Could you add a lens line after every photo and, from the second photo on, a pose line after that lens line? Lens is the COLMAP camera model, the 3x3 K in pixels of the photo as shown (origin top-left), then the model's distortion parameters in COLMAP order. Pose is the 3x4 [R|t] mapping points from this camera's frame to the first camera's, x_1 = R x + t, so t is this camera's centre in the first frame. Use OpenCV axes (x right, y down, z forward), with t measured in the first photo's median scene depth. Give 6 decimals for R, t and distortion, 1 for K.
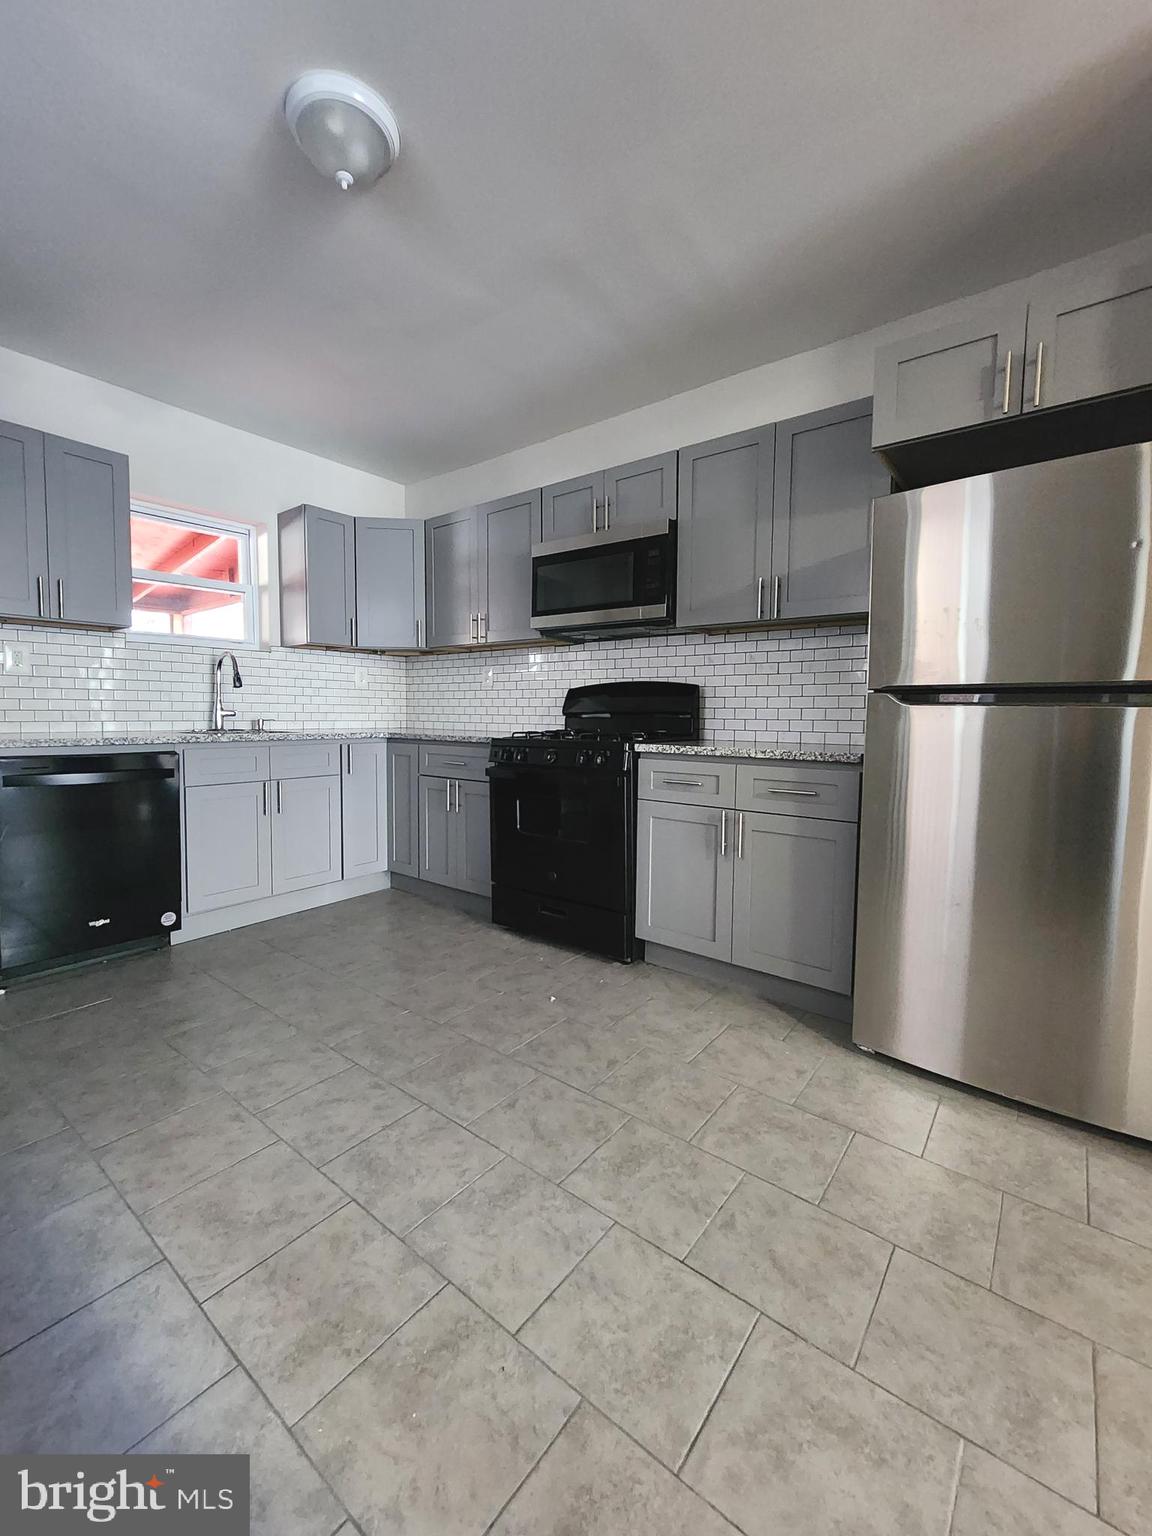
lens RADIAL K [[630.4, 0, 573.4], [0, 630.4, 762.1], [0, 0, 1]] dist [-0.000447, -0.002014]
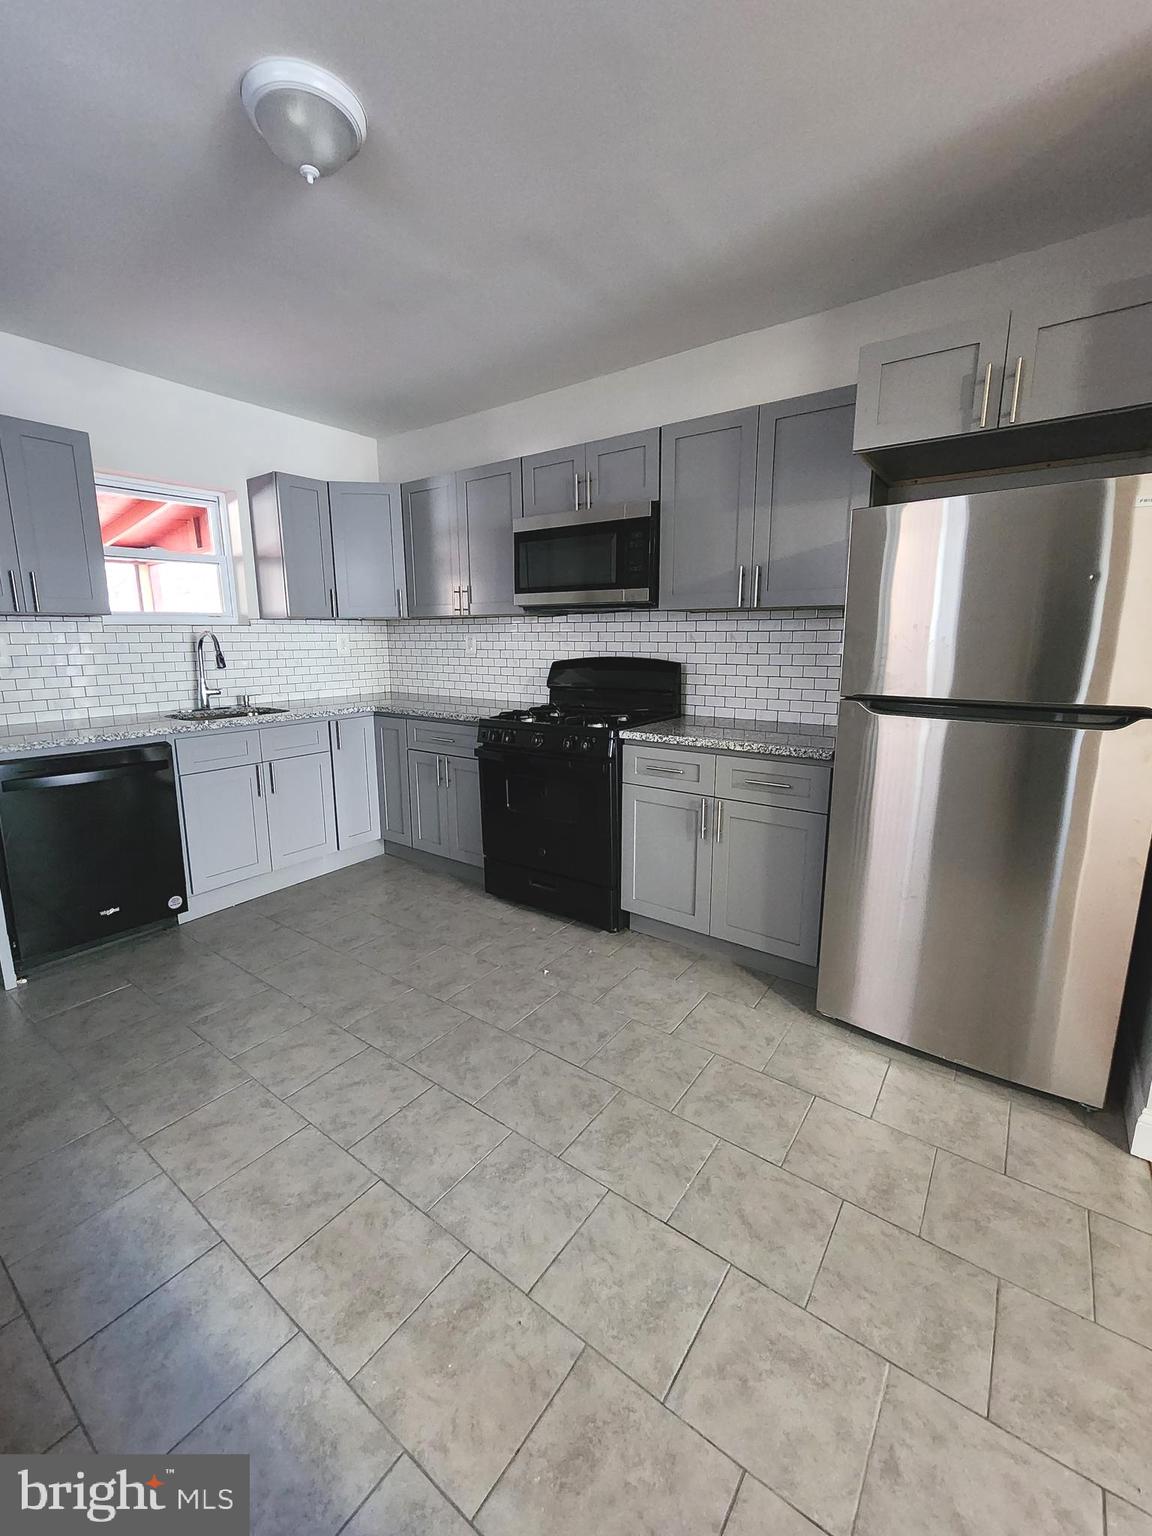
lens RADIAL K [[630.4, 0, 574.8], [0, 630.4, 758.5], [0, 0, 1]] dist [-0.000447, -0.002014]
pose [[0.999309, -0.019517, 0.031638, -0.013251], [0.015673, 0.992950, 0.117495, -0.150111], [-0.033708, -0.116918, 0.992569, -0.047770]]
